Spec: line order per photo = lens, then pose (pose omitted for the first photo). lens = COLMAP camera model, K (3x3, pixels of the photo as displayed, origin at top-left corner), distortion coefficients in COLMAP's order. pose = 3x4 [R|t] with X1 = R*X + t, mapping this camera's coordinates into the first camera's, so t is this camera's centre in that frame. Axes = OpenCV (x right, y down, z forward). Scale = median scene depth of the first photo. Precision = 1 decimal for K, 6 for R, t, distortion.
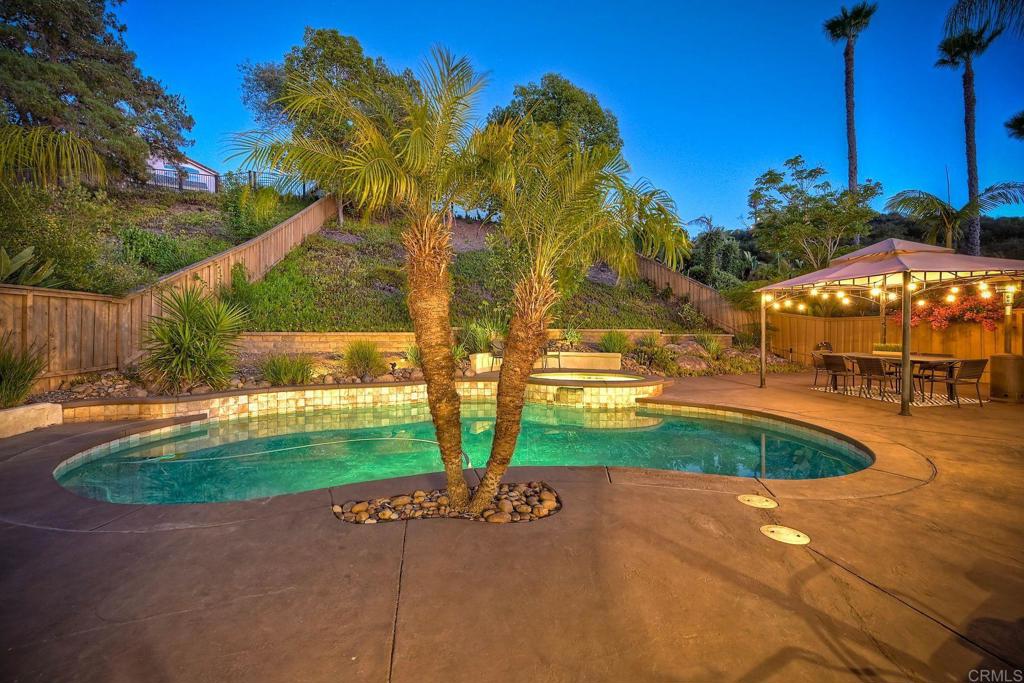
lens RADIAL K [[423.8, 0, 512.0], [0, 423.8, 341.5], [0, 0, 1]] dist [0.000236, -0.000049]
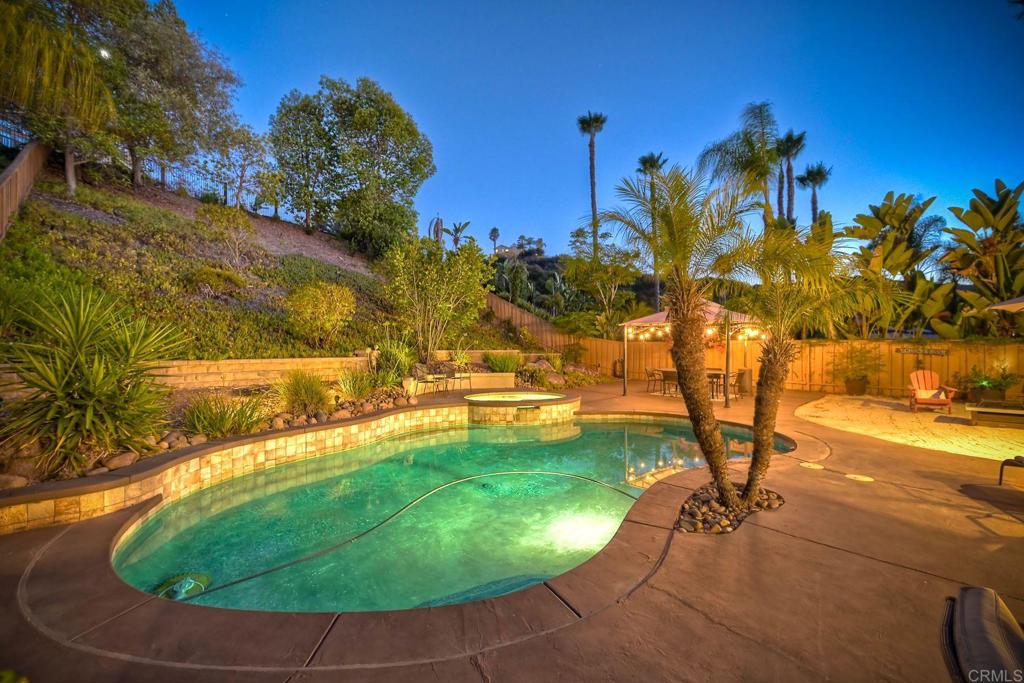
lens RADIAL K [[415.1, 0, 534.2], [0, 415.1, 349.3], [0, 0, 1]] dist [0.000792, -0.000012]
pose [[0.810354, -0.001206, 0.585939, -0.489505], [0.009217, 0.999900, -0.010689, -0.031726], [-0.585868, 0.014062, 0.810285, 0.108755]]
